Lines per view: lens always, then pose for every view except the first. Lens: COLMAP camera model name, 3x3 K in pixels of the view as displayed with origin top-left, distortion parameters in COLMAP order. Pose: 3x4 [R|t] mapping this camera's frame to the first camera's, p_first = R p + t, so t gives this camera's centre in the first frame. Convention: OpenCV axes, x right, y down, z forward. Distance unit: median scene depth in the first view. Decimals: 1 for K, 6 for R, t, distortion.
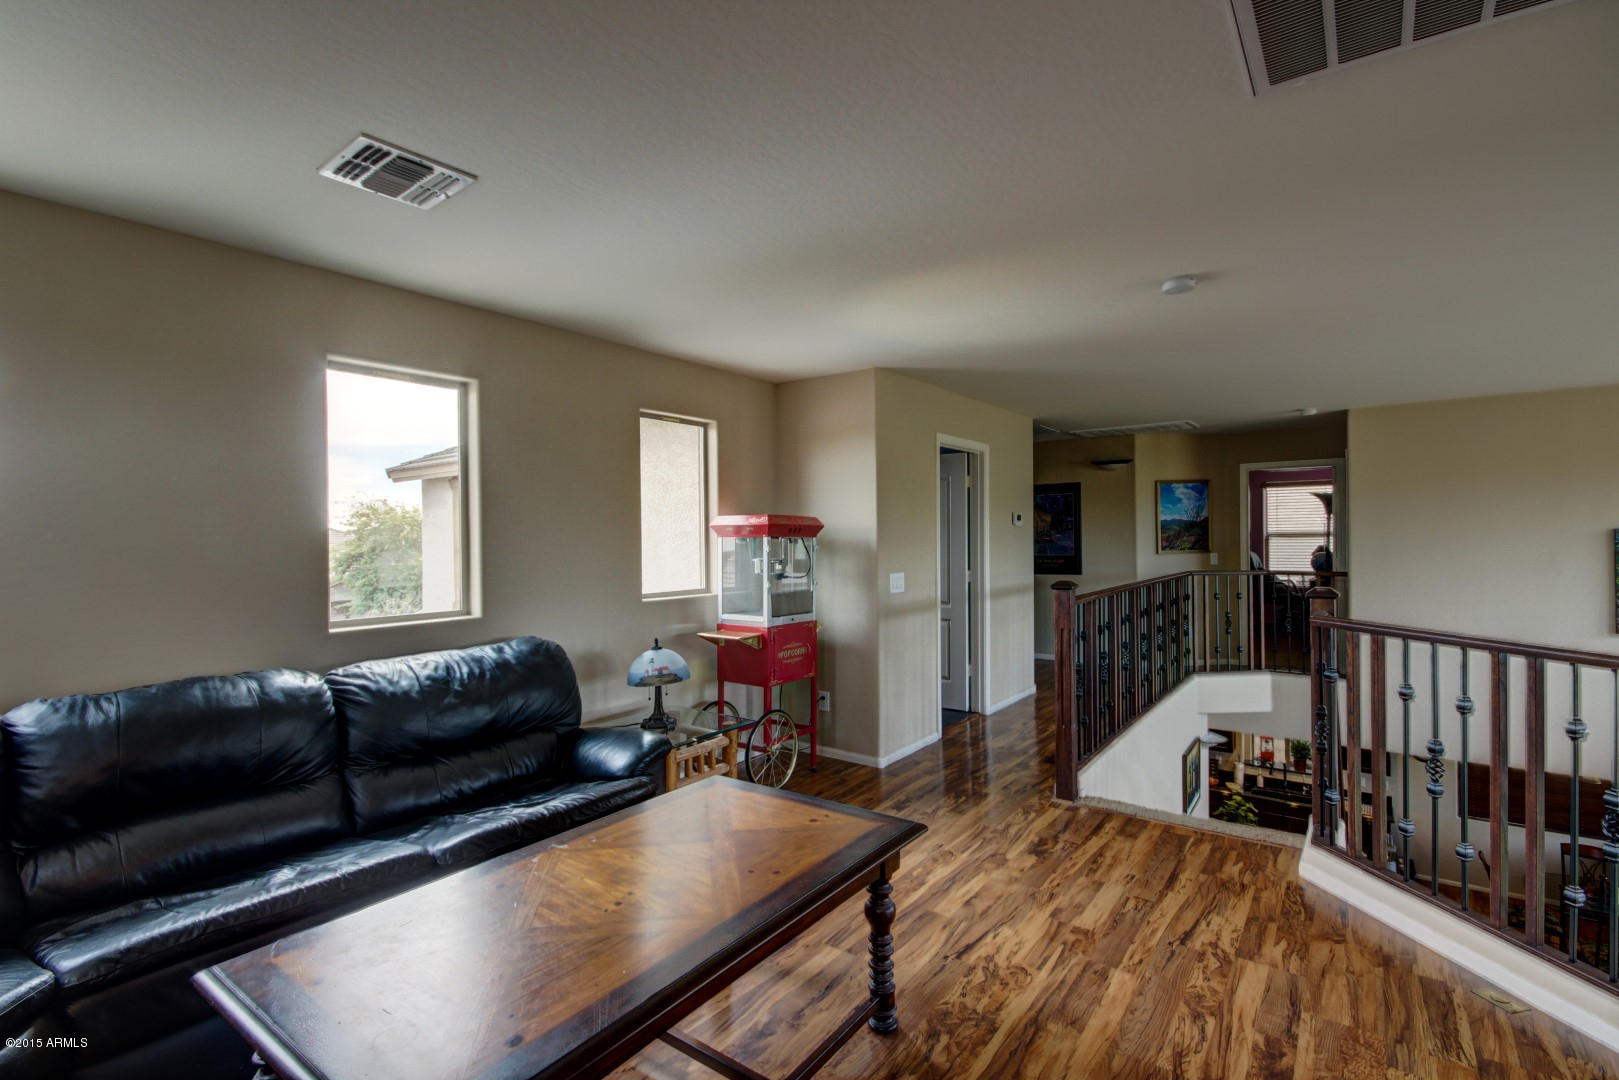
lens RADIAL K [[741.4, 0, 810.5], [0, 741.4, 541.9], [0, 0, 1]] dist [0.014115, -0.006526]
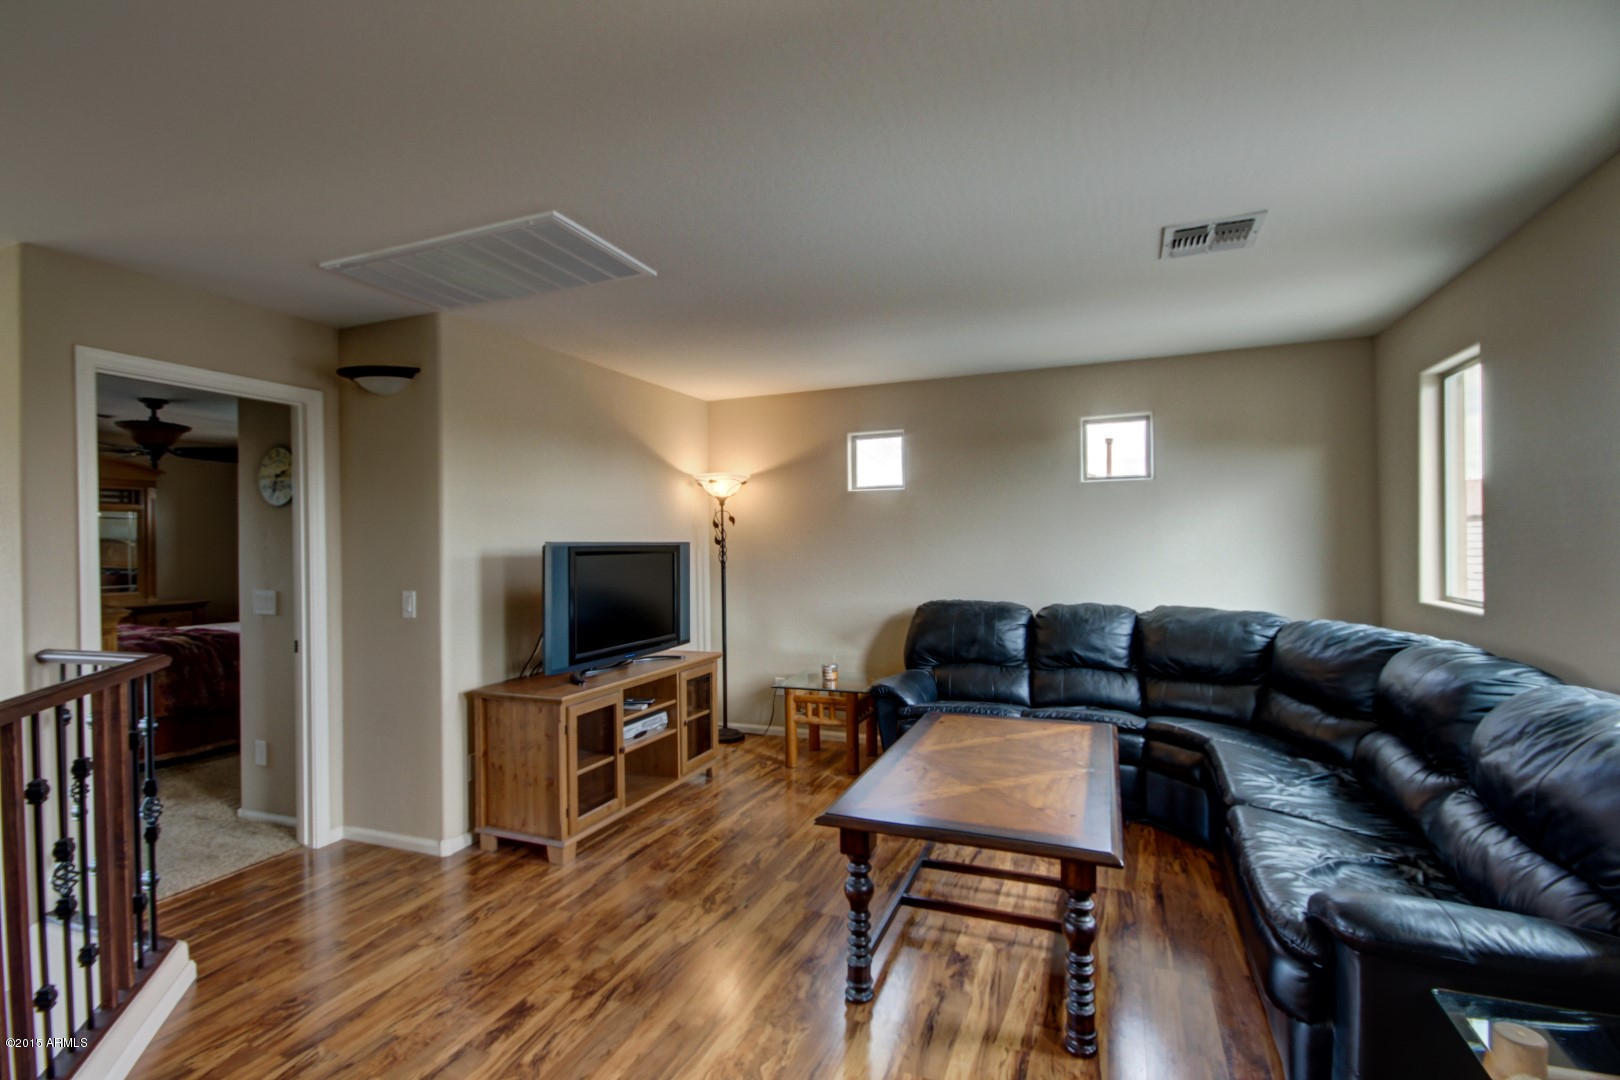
lens RADIAL K [[741.8, 0, 811.0], [0, 741.8, 541.9], [0, 0, 1]] dist [0.014115, -0.006526]
pose [[-0.965904, 0.025161, -0.257675, 0.425191], [0.023149, 0.999673, 0.010843, -0.009738], [0.257863, 0.004509, -0.966171, 2.028487]]
